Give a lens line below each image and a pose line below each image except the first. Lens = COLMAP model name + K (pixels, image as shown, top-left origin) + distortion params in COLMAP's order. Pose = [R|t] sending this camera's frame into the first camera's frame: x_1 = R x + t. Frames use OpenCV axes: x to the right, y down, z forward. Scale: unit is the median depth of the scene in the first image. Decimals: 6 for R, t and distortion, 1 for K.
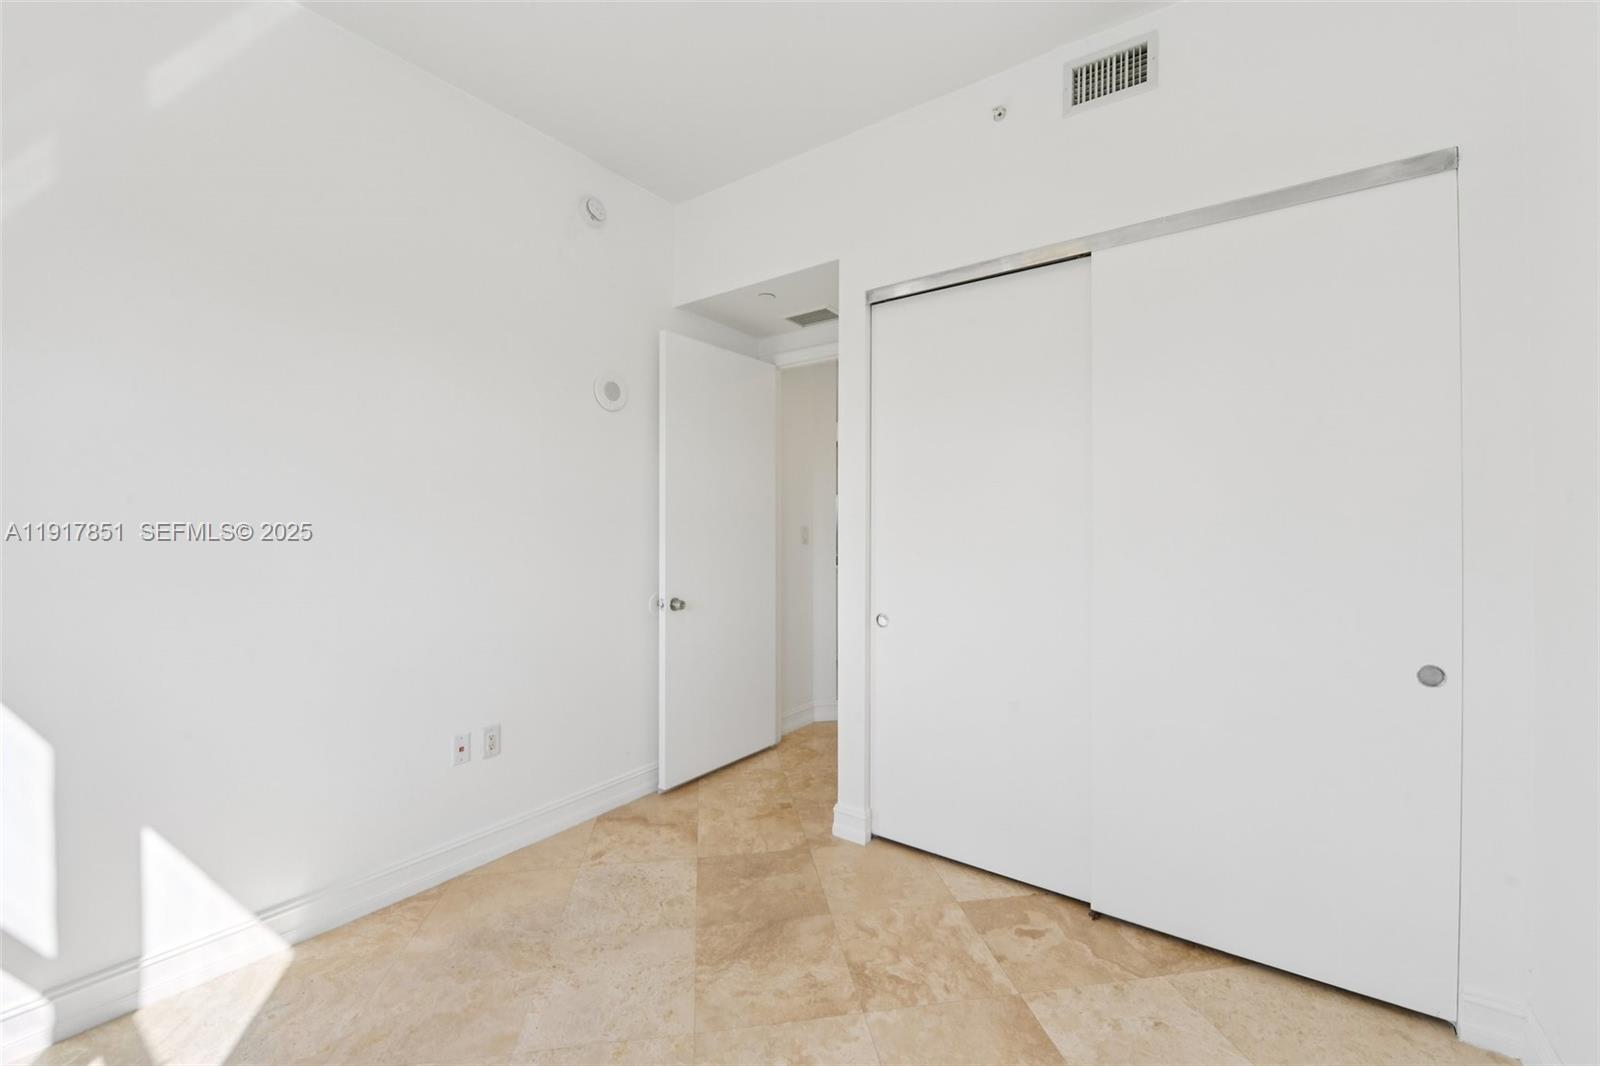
lens RADIAL K [[657.5, 0, 801.7], [0, 657.5, 528.8], [0, 0, 1]] dist [-0.014799, -0.000996]
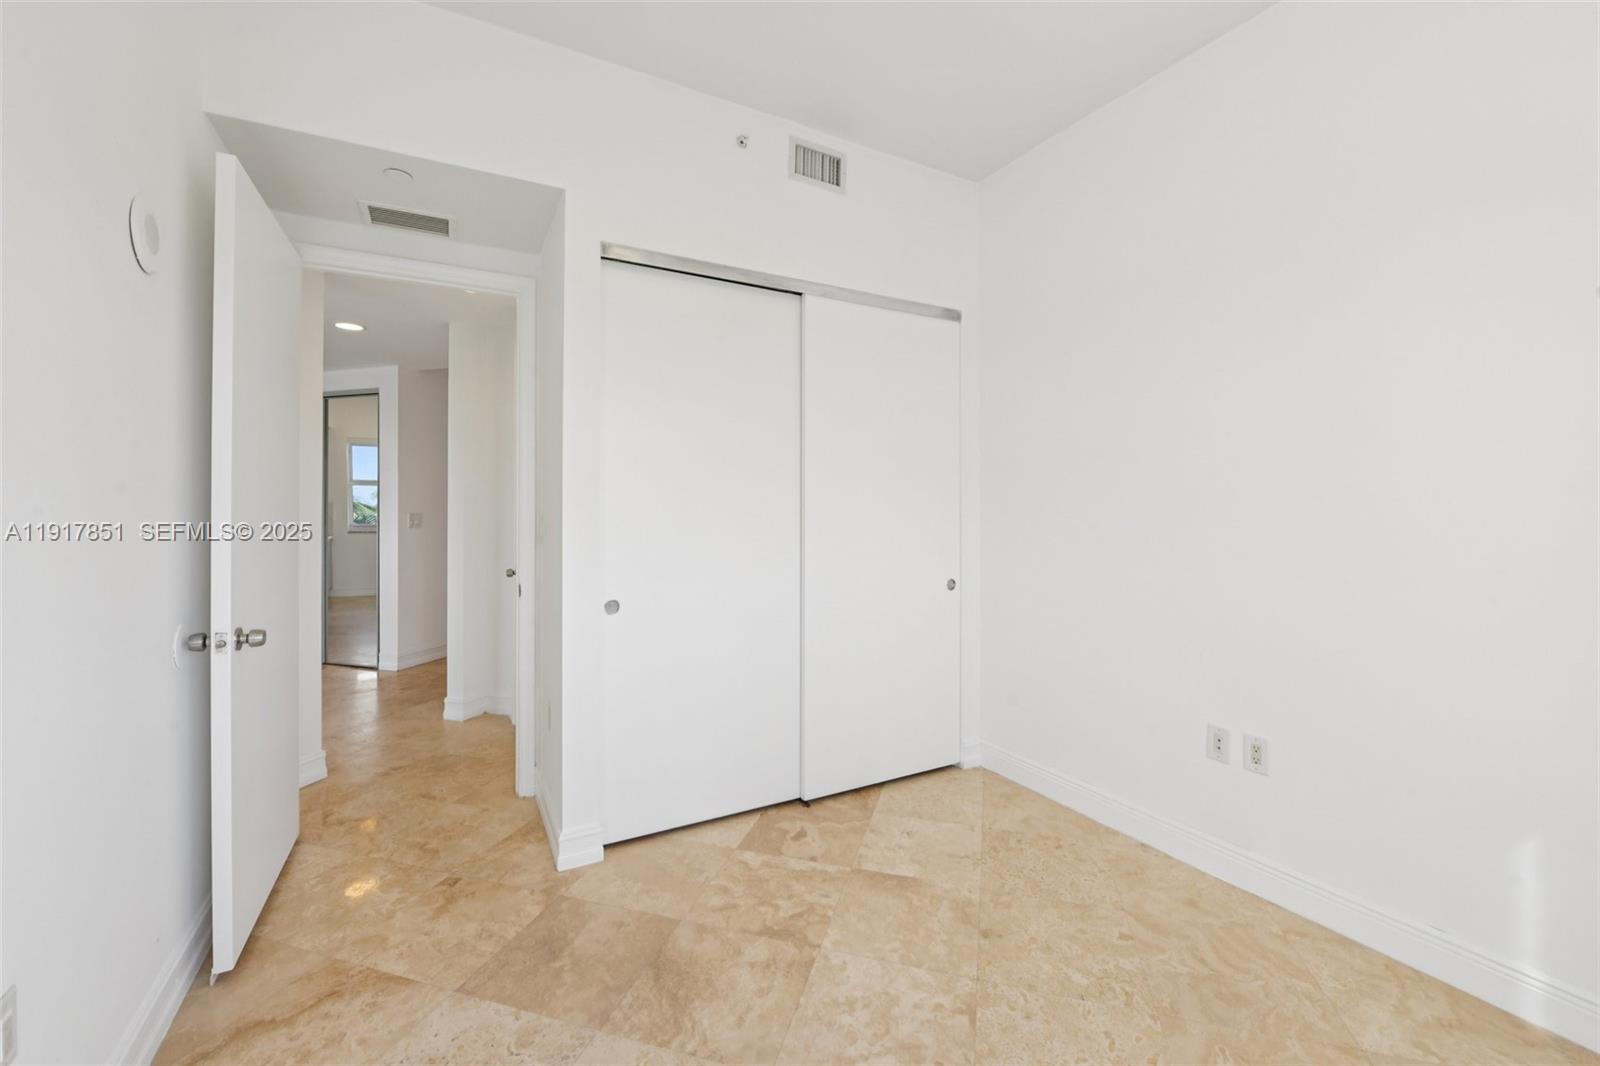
lens RADIAL K [[657.5, 0, 810.9], [0, 657.5, 508.3], [0, 0, 1]] dist [-0.014799, -0.000996]
pose [[0.405275, 0.000081, 0.914195, -0.751171], [0.001836, 0.999998, -0.000903, 0.004045], [-0.914193, 0.002045, 0.405274, 0.467166]]
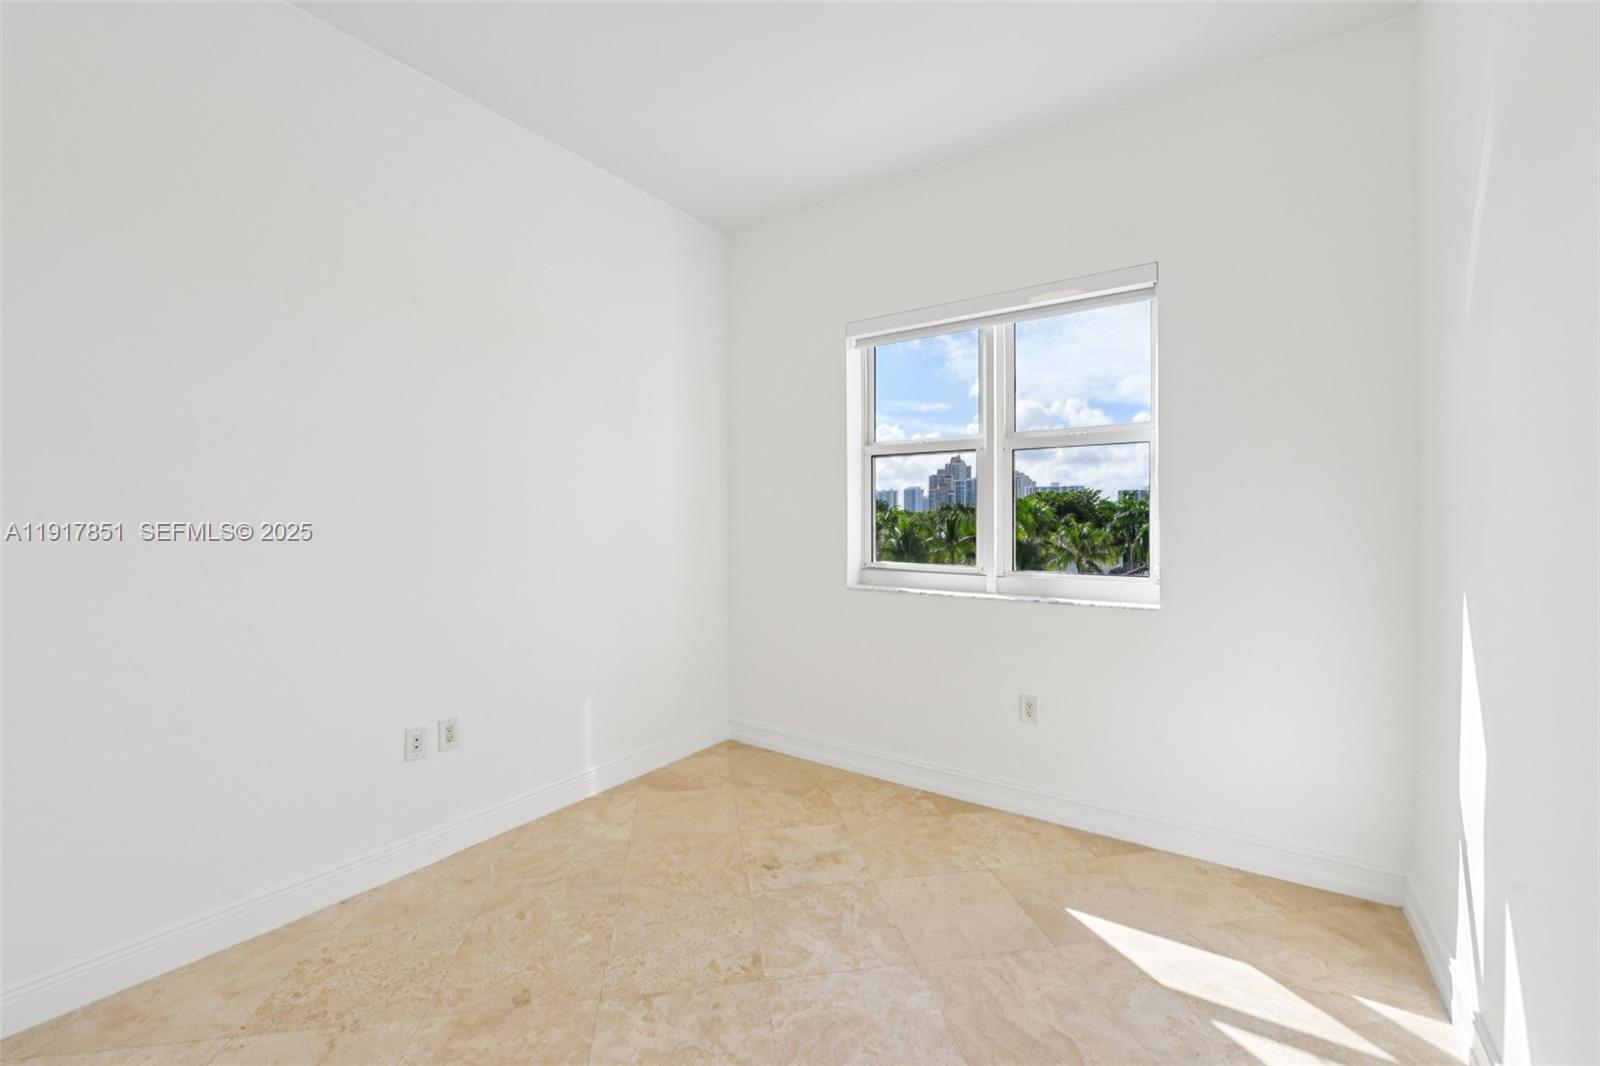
lens RADIAL K [[657.5, 0, 796.0], [0, 657.5, 531.9], [0, 0, 1]] dist [-0.014799, -0.000996]
pose [[-0.999195, -0.001633, -0.040073, -0.098184], [-0.002456, 0.999787, 0.020477, 0.000874], [0.040031, 0.020559, -0.998987, 1.456061]]
